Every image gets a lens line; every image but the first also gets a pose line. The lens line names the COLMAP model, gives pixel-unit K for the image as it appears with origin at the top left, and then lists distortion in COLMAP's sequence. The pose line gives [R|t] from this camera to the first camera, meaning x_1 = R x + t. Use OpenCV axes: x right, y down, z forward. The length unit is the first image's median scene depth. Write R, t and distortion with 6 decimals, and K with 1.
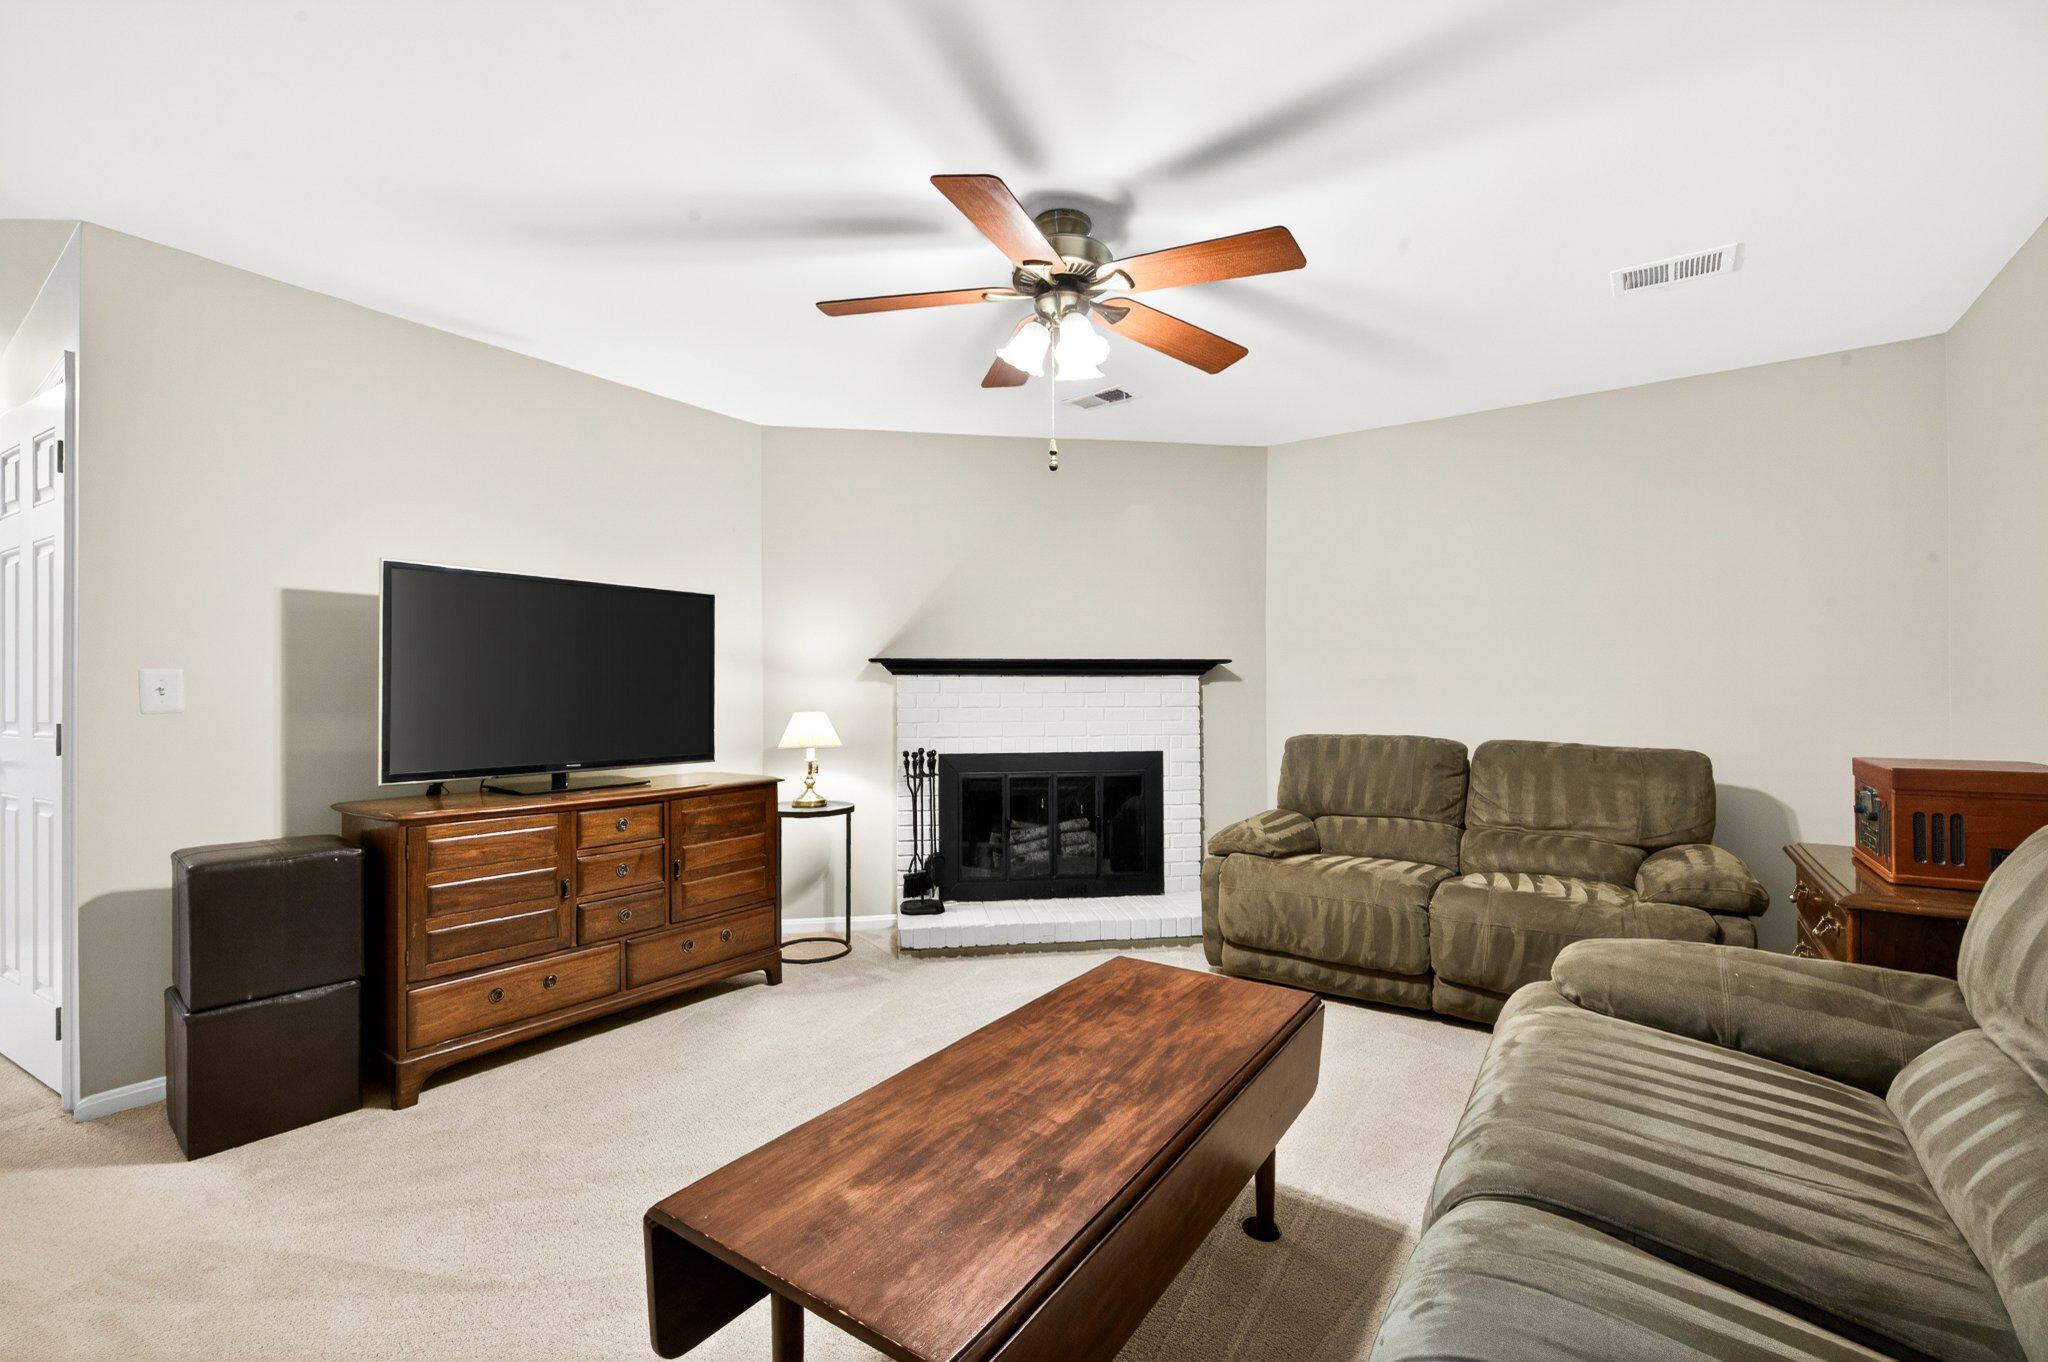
lens RADIAL K [[865.9, 0, 1019.3], [0, 865.9, 693.0], [0, 0, 1]] dist [-0.003457, -0.000174]
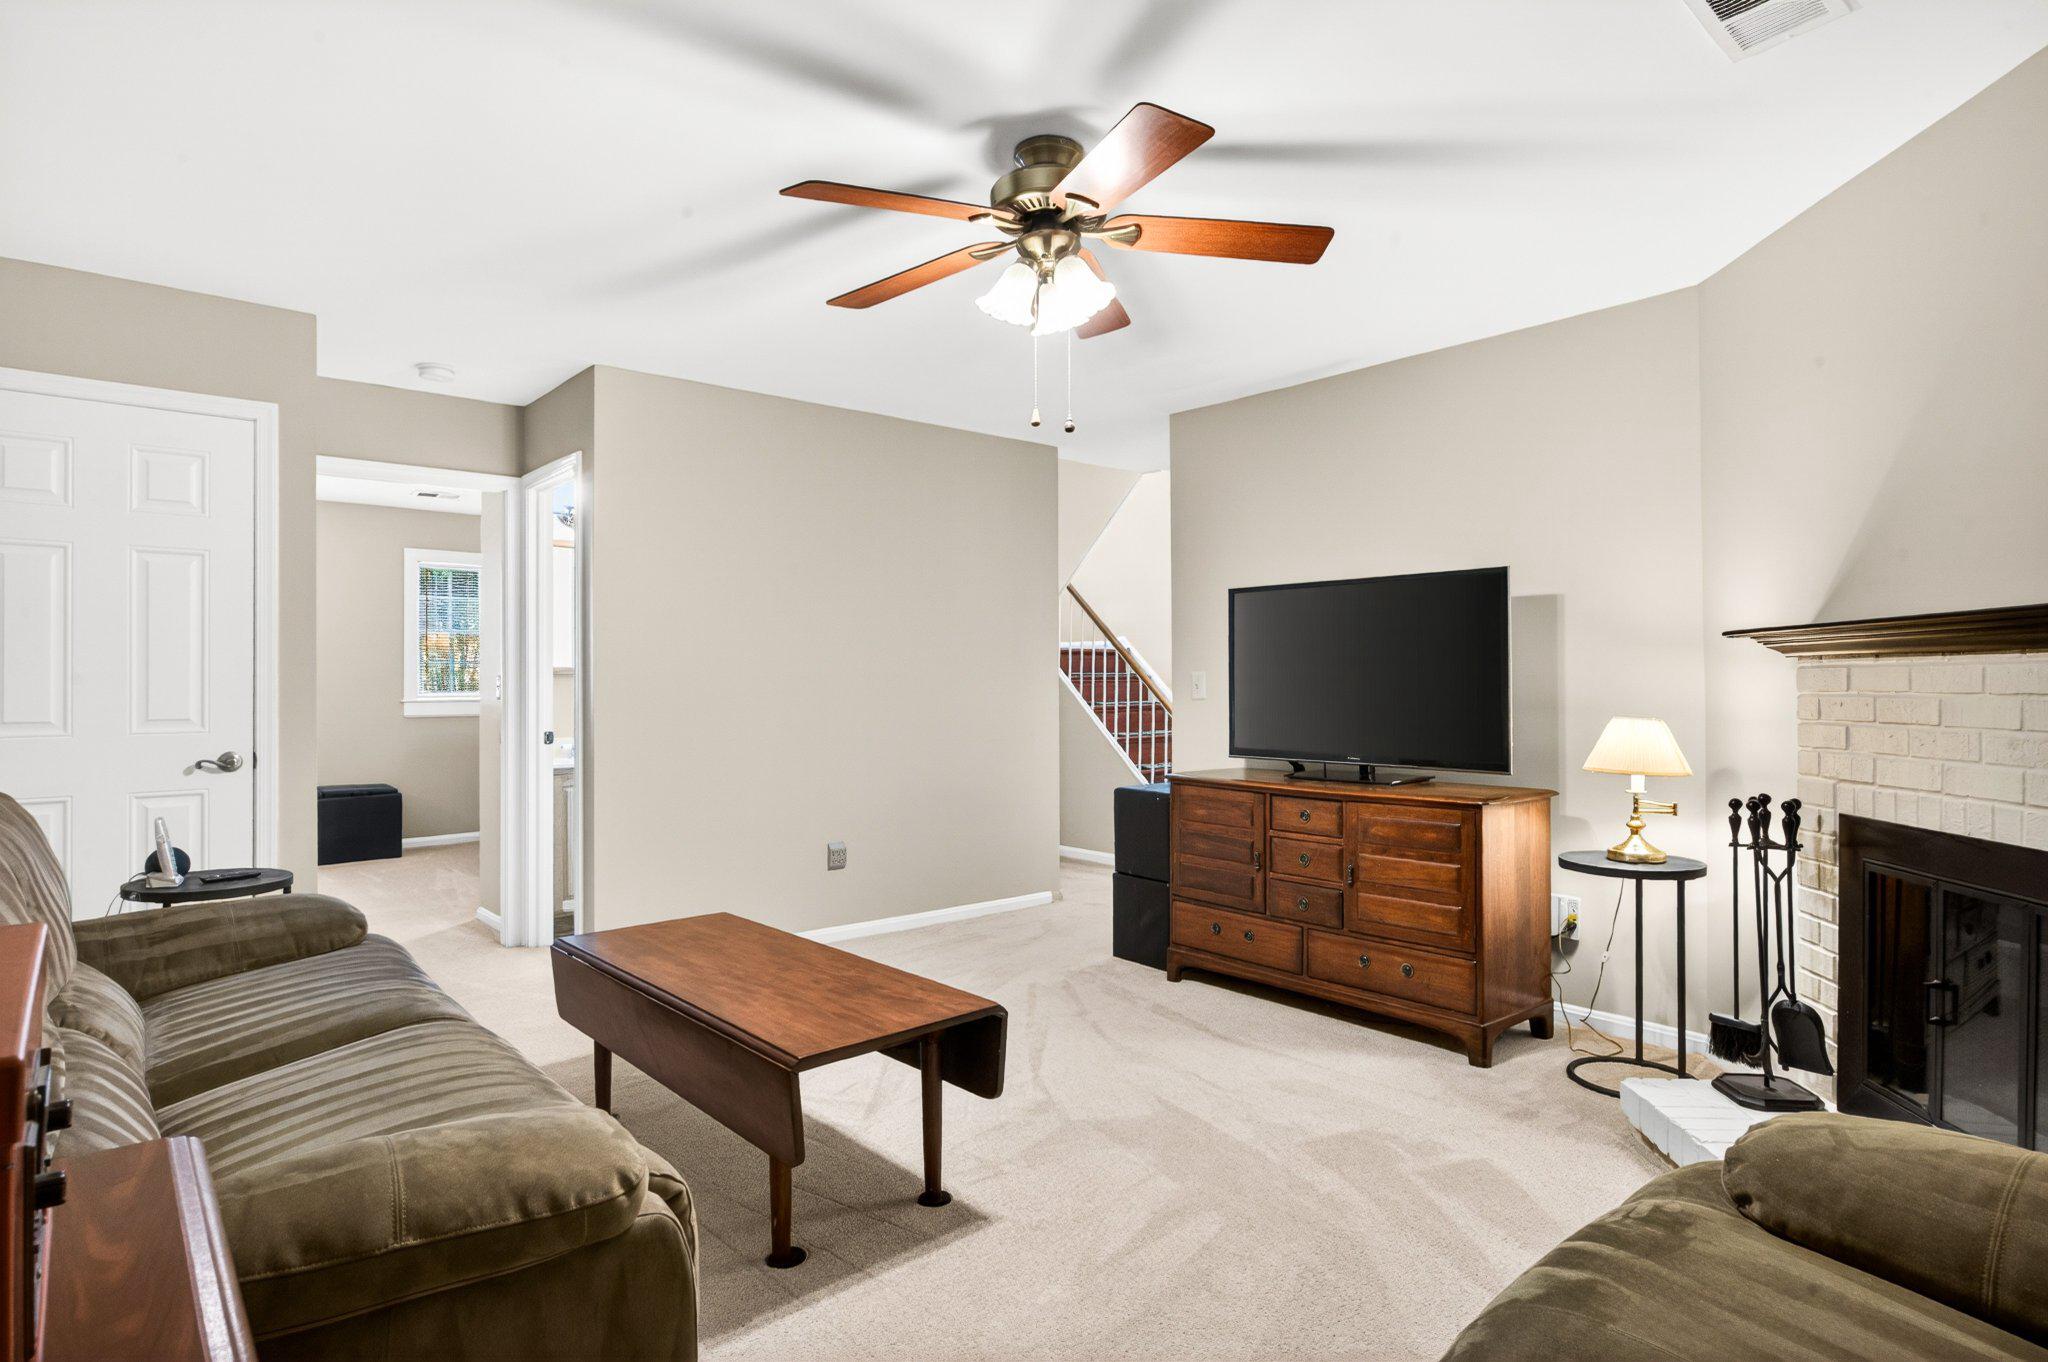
lens RADIAL K [[1057.5, 0, 1024.0], [0, 1057.5, 681.0], [0, 0, 1]] dist [0.000184, -0.000007]
pose [[-0.219635, 0.003165, -0.975577, 0.795817], [0.000963, 0.999995, 0.003027, -0.012338], [0.975582, -0.000275, -0.219637, 0.885797]]
